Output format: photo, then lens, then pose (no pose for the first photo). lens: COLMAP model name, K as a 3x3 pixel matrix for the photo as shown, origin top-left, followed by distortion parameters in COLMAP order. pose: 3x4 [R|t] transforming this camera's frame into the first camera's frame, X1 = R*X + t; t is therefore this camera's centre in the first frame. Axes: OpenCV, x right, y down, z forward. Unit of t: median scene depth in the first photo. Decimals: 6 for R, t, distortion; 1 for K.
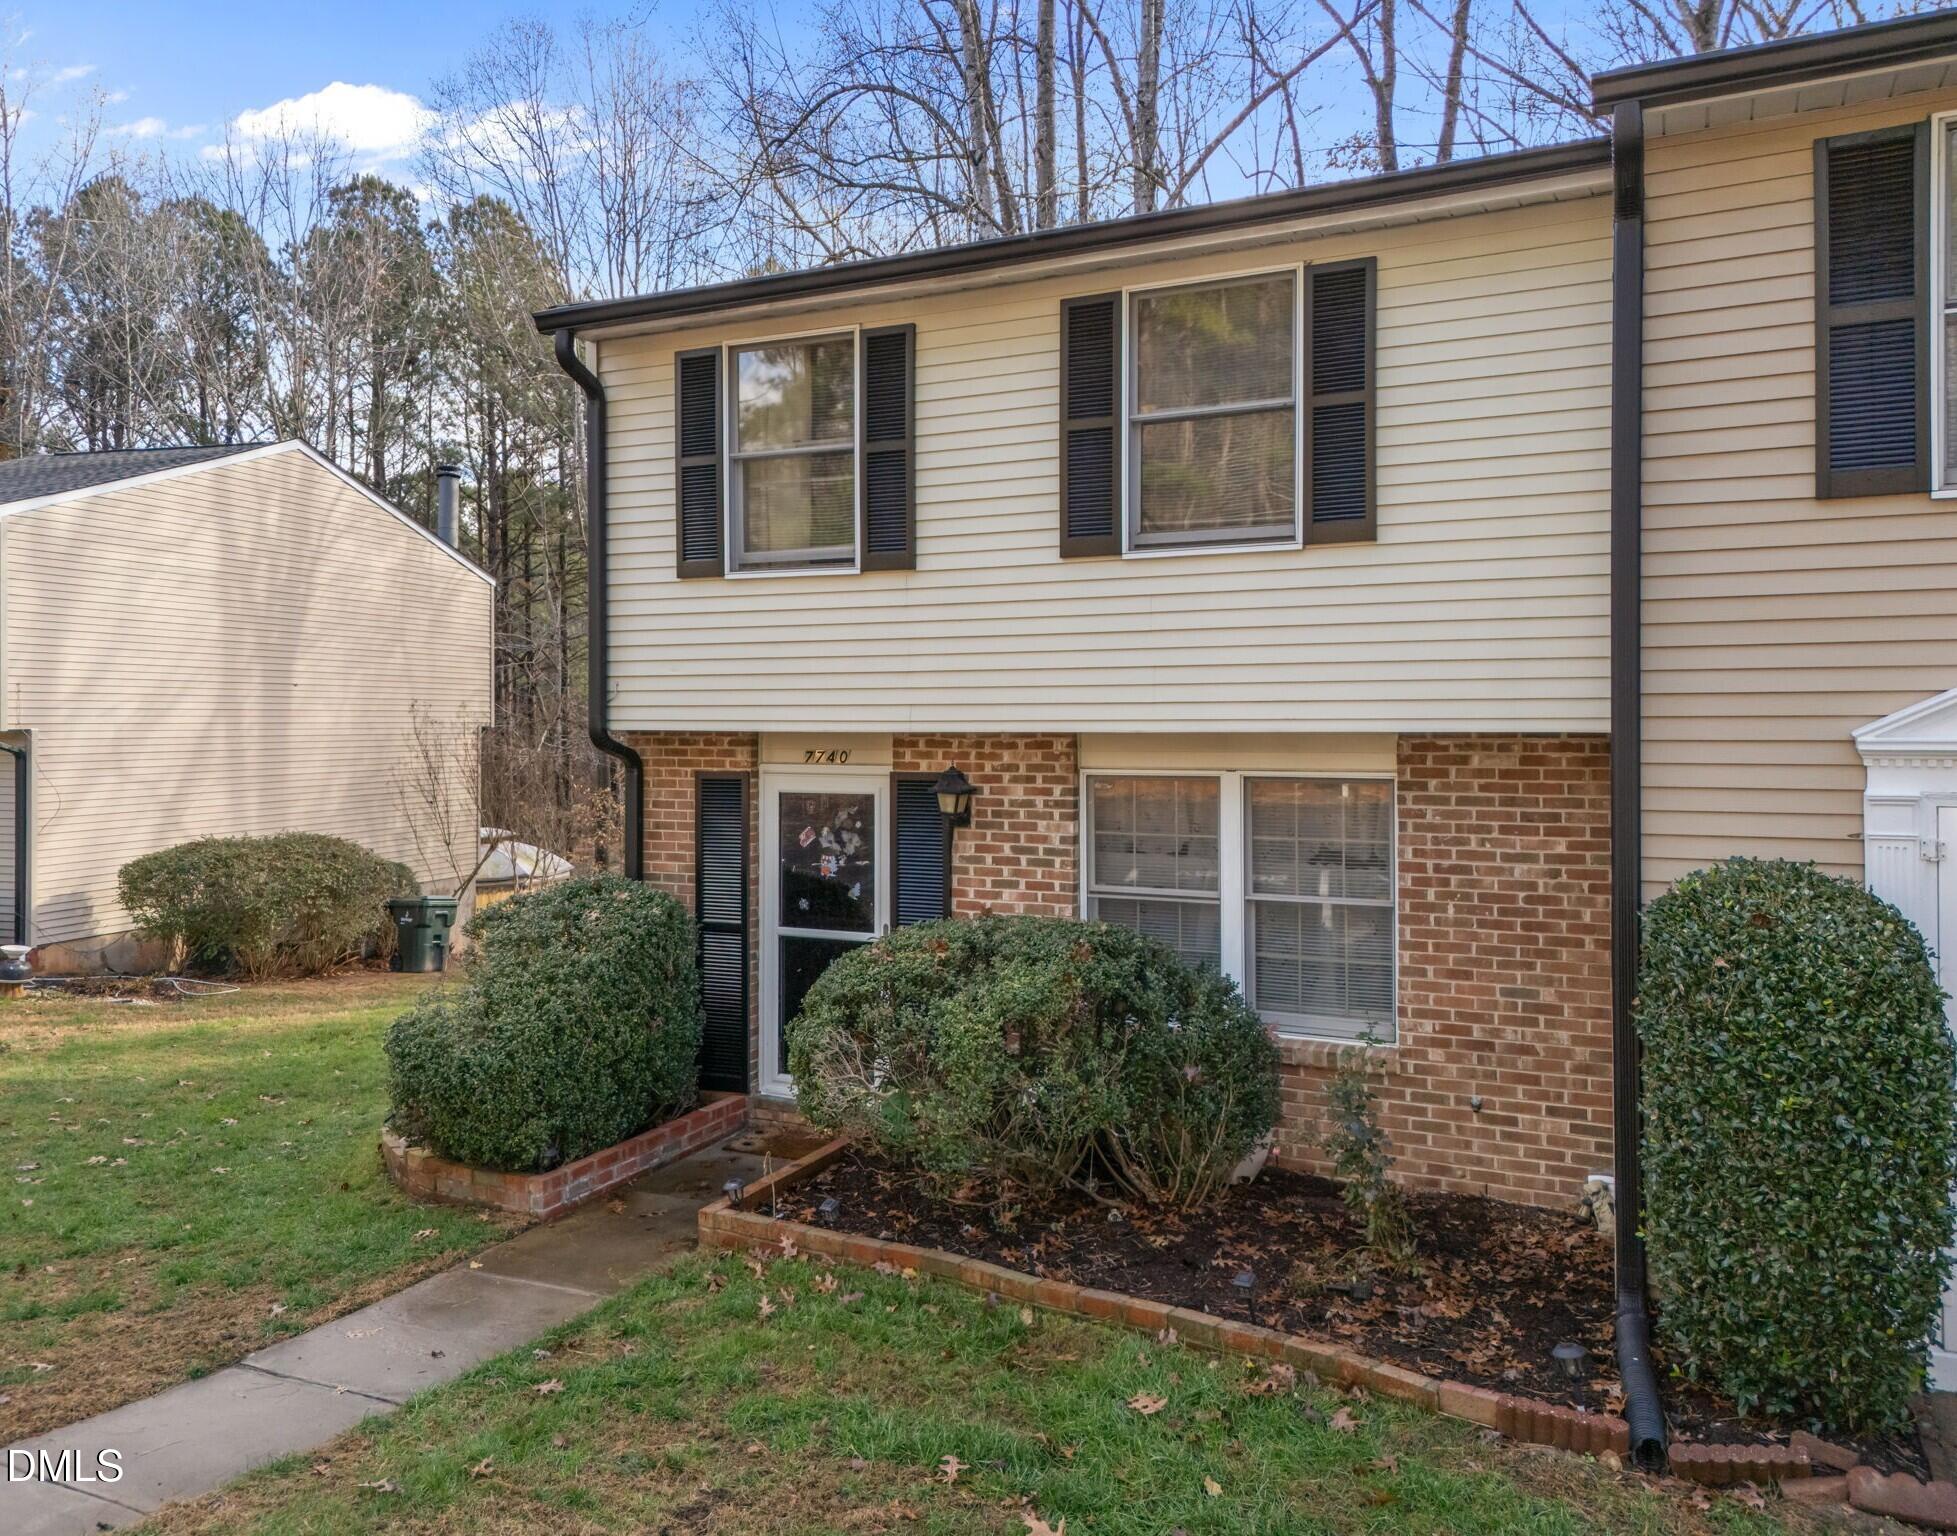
lens RADIAL K [[1524.9, 0, 926.6], [0, 1524.9, 723.6], [0, 0, 1]] dist [0.046608, -0.020218]
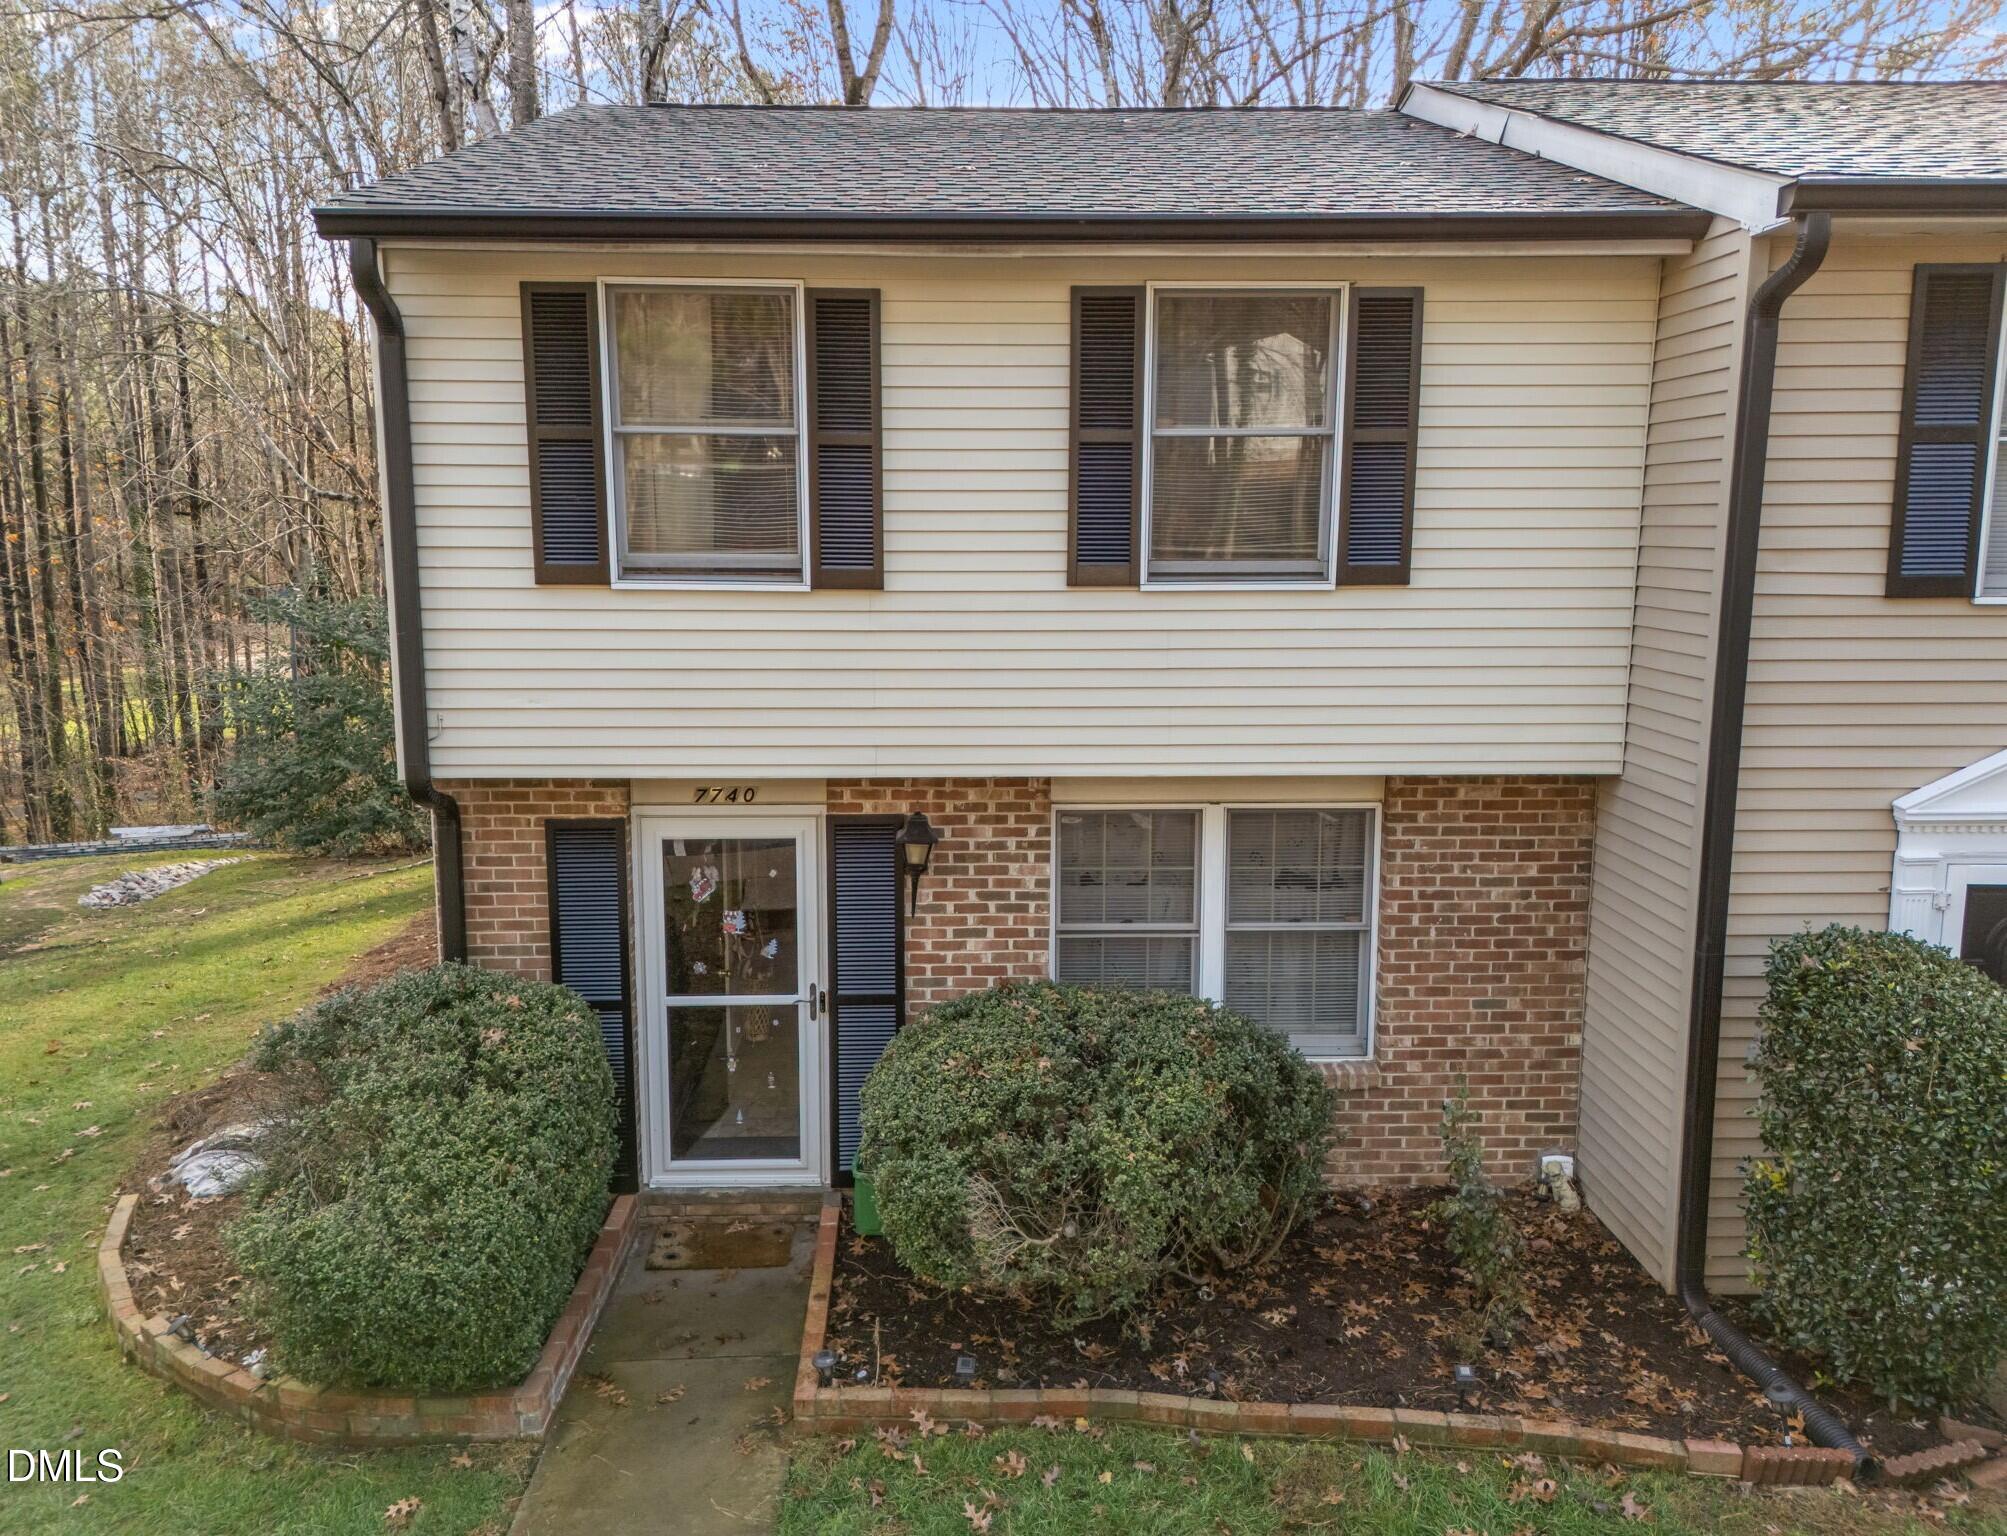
lens RADIAL K [[1531.9, 0, 974.5], [0, 1531.9, 765.8], [0, 0, 1]] dist [0.051416, -0.022339]
pose [[0.876268, -0.075314, 0.475902, -0.423616], [-0.001825, 0.987182, 0.159587, -0.158096], [-0.481821, -0.140709, 0.864899, 0.252390]]
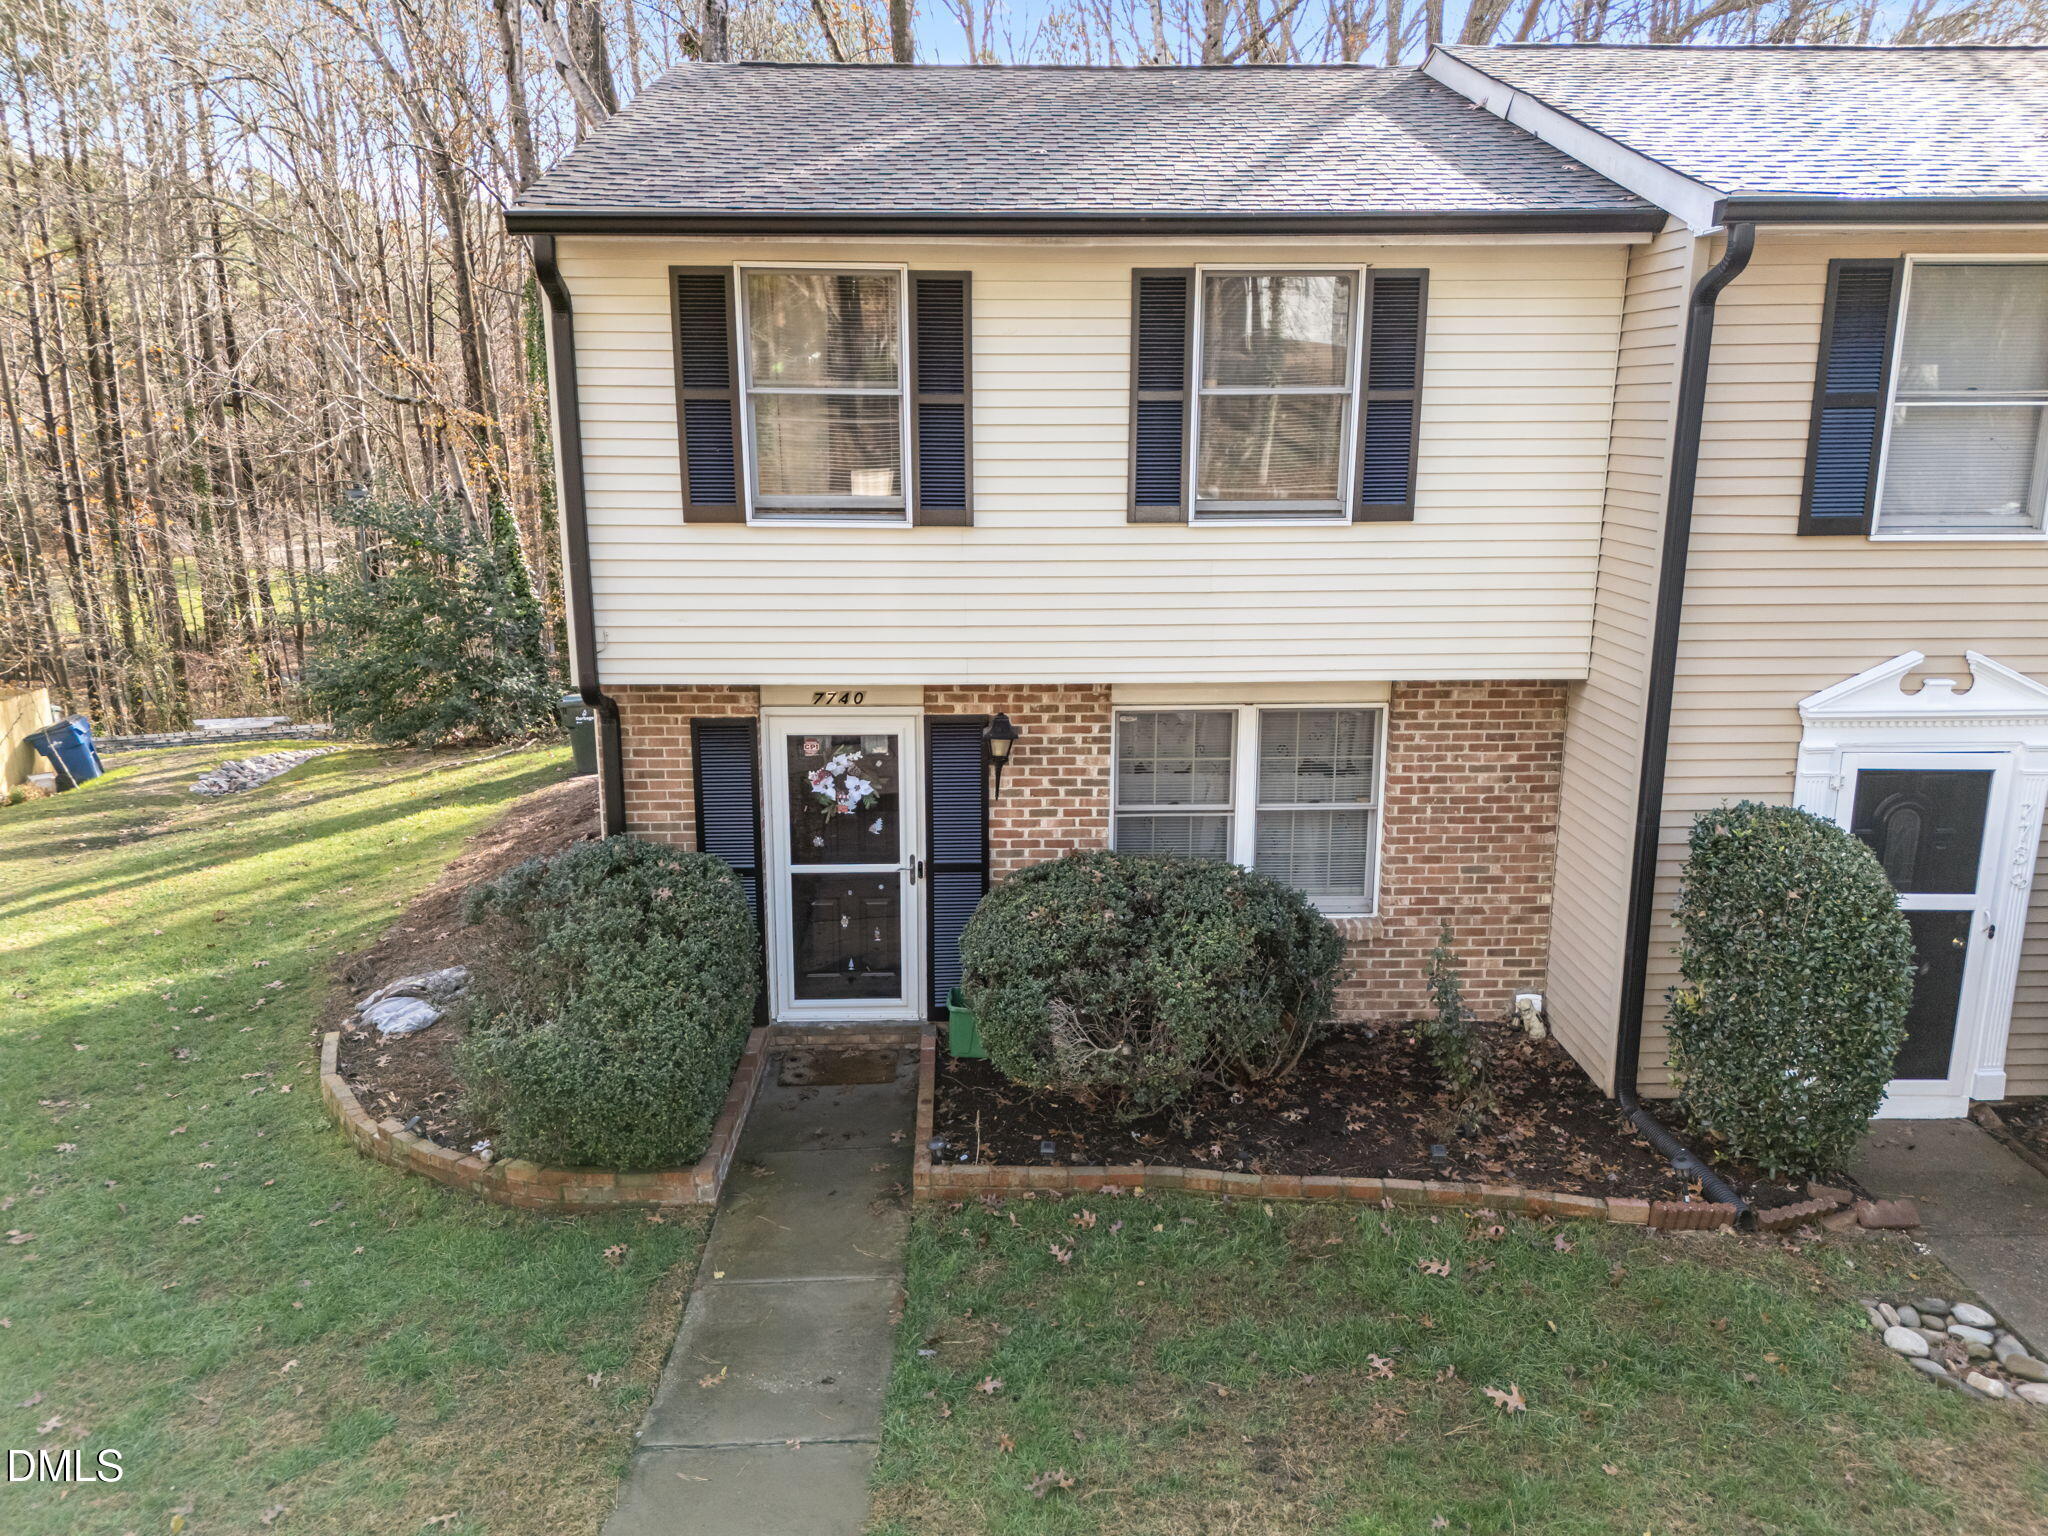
lens RADIAL K [[1515.8, 0, 1014.0], [0, 1515.8, 772.5], [0, 0, 1]] dist [0.061329, -0.043474]
pose [[0.875114, -0.112990, 0.470540, -0.538010], [-0.000460, 0.972164, 0.234301, -0.201120], [-0.483916, -0.205257, 0.850703, 0.105336]]
